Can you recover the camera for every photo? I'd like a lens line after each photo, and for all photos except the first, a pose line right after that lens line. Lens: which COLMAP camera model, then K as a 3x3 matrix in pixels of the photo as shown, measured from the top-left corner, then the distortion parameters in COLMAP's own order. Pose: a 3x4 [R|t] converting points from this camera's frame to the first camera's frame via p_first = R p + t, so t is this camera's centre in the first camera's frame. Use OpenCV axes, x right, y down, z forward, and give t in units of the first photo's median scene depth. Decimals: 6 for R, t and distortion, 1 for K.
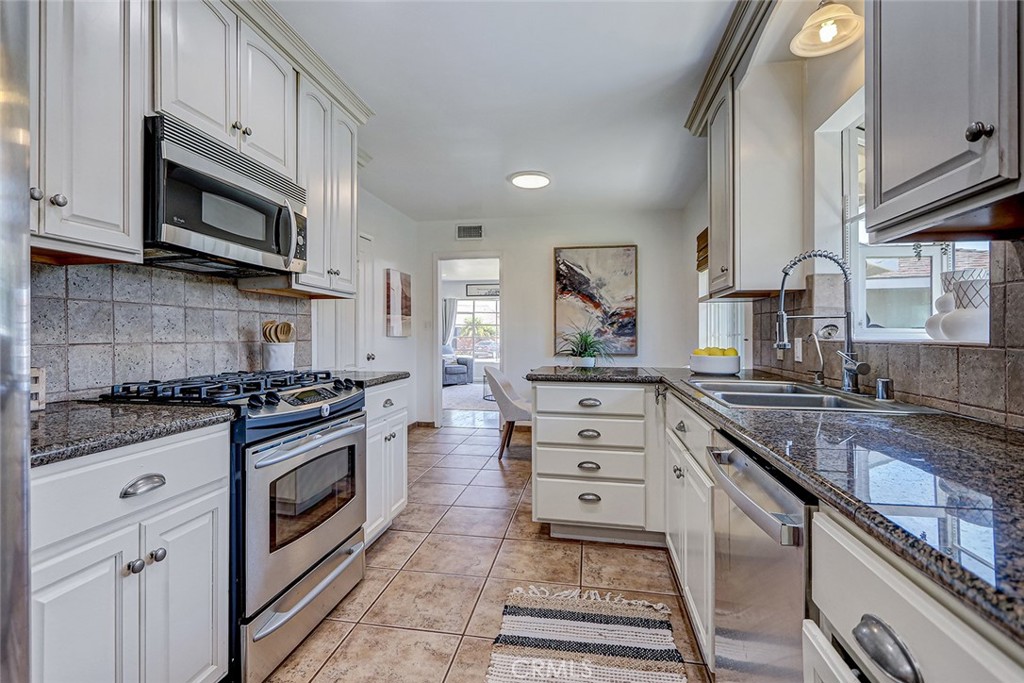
lens RADIAL K [[461.3, 0, 516.0], [0, 461.3, 335.4], [0, 0, 1]] dist [-0.001560, -0.001329]
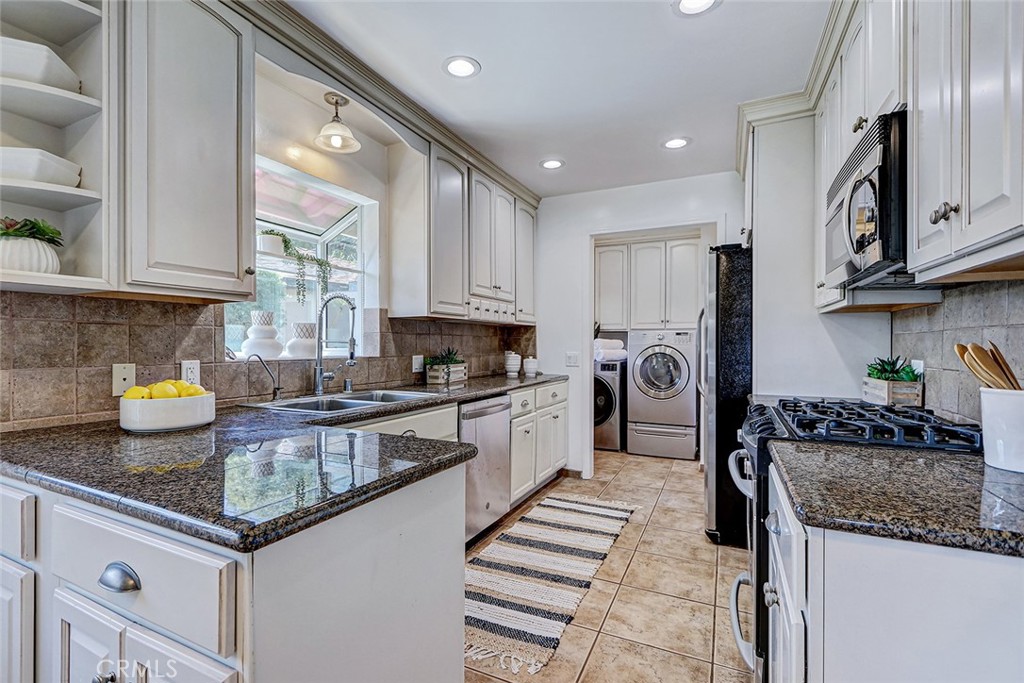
lens RADIAL K [[461.3, 0, 514.0], [0, 461.3, 343.0], [0, 0, 1]] dist [-0.001560, -0.001329]
pose [[-0.958429, -0.004589, 0.285296, -0.226796], [-0.004283, 0.999989, 0.001696, -0.038156], [-0.285301, 0.000403, -0.958438, 2.090257]]
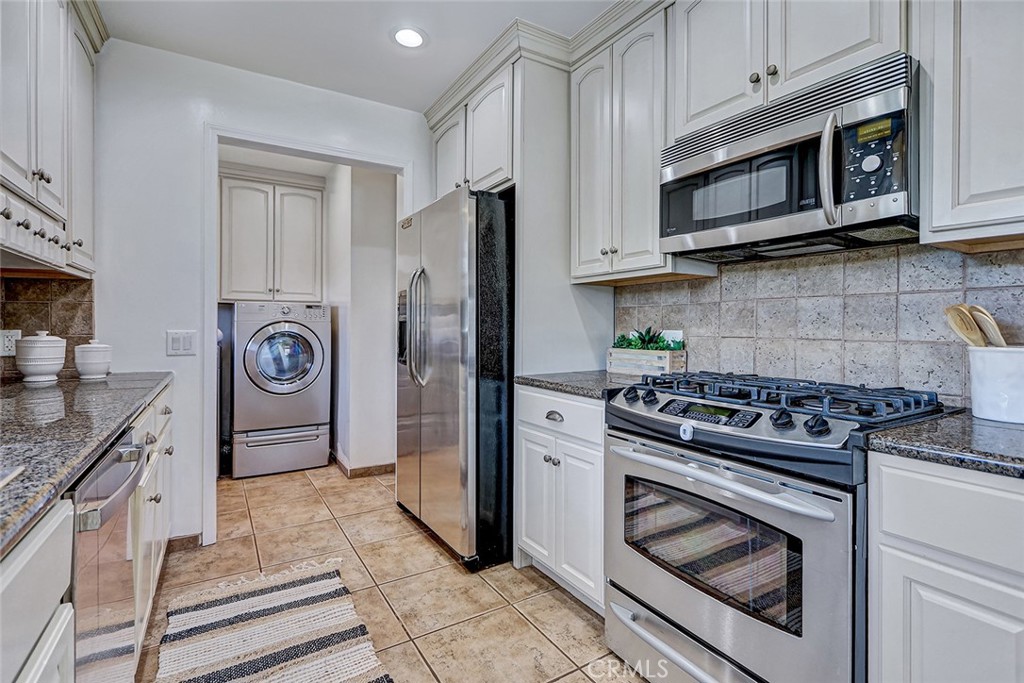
lens RADIAL K [[461.3, 0, 481.0], [0, 461.3, 324.7], [0, 0, 1]] dist [-0.001560, -0.001329]
pose [[-0.777872, -0.007368, -0.628380, 0.307267], [-0.004863, 0.999972, -0.005706, -0.003638], [0.628404, -0.001383, -0.777886, 1.366240]]
